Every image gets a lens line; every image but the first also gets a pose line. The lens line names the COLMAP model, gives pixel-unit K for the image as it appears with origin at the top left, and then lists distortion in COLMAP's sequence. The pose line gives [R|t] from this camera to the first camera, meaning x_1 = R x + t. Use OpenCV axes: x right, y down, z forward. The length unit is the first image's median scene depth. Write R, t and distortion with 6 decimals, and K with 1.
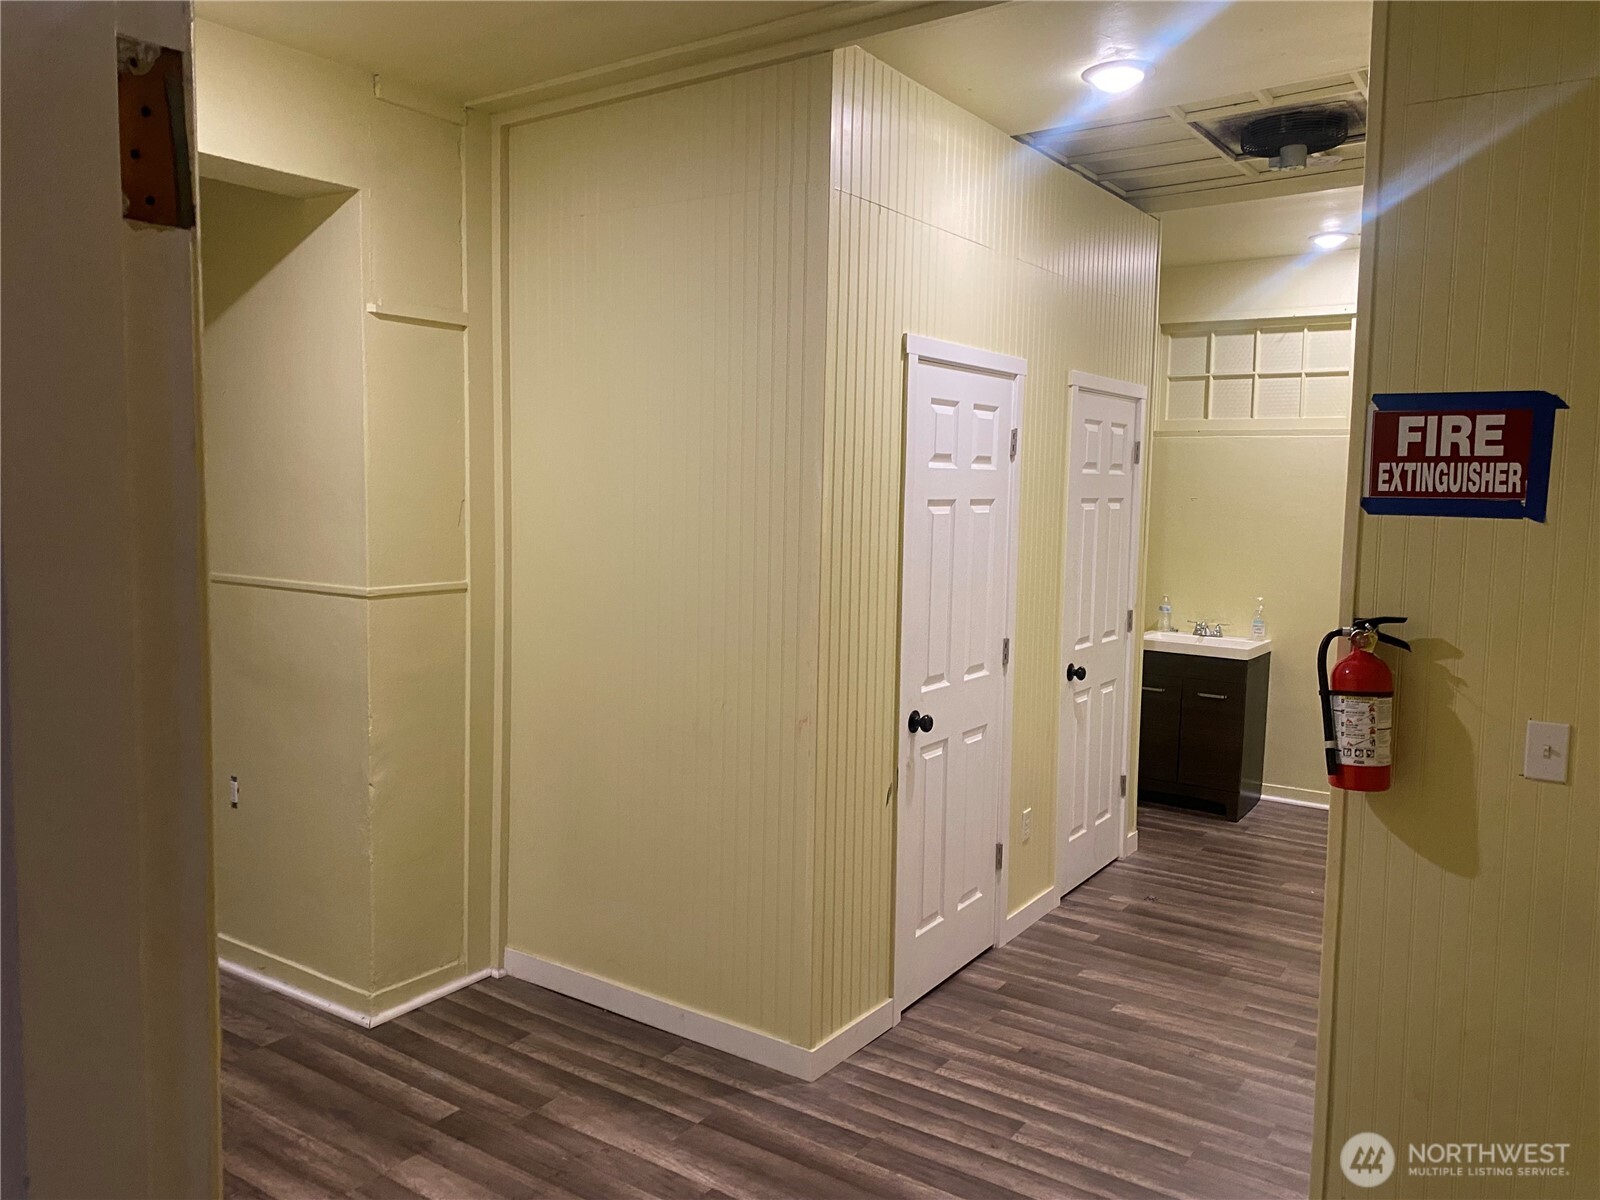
lens RADIAL K [[1198.7, 0, 800.9], [0, 1198.7, 596.8], [0, 0, 1]] dist [0.044156, 0.009816]
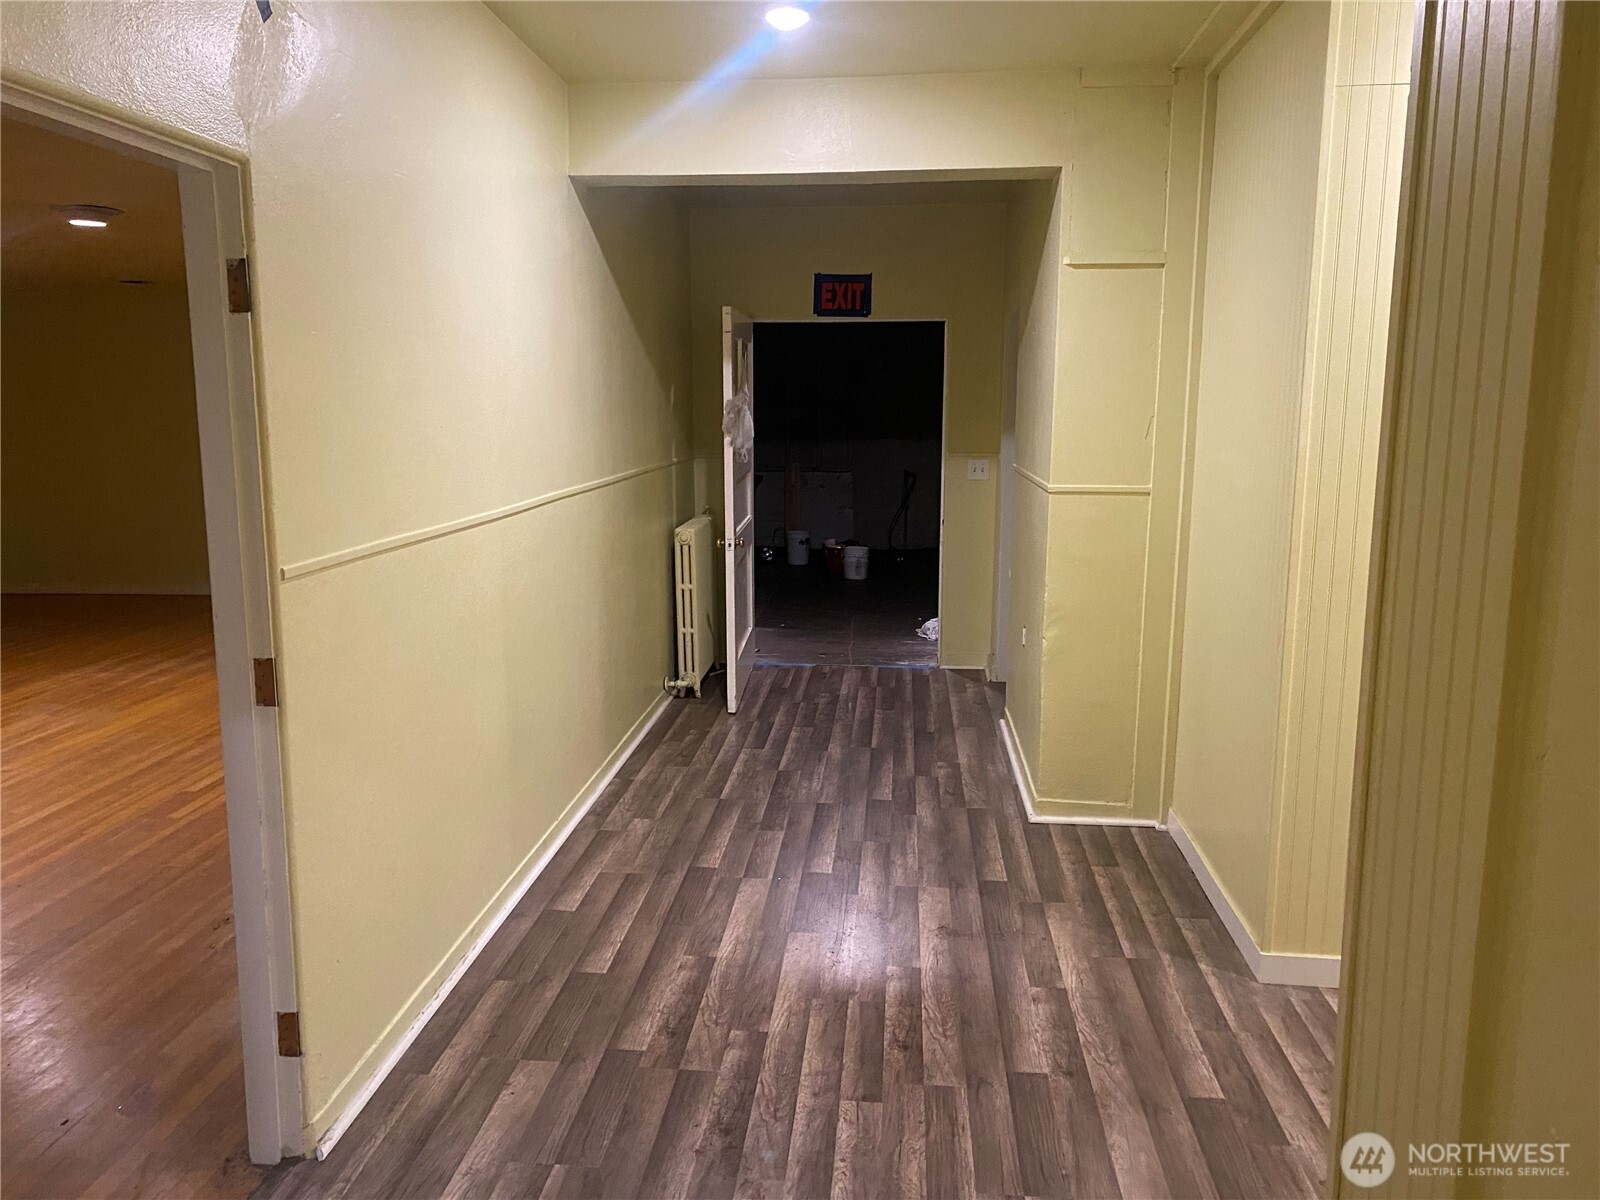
lens RADIAL K [[1198.7, 0, 812.9], [0, 1198.7, 601.3], [0, 0, 1]] dist [0.044156, 0.009816]
pose [[0.505992, 0.129439, -0.852770, 0.652251], [-0.076356, 0.991516, 0.105193, -0.000135], [0.859152, 0.011887, 0.511583, 0.140201]]
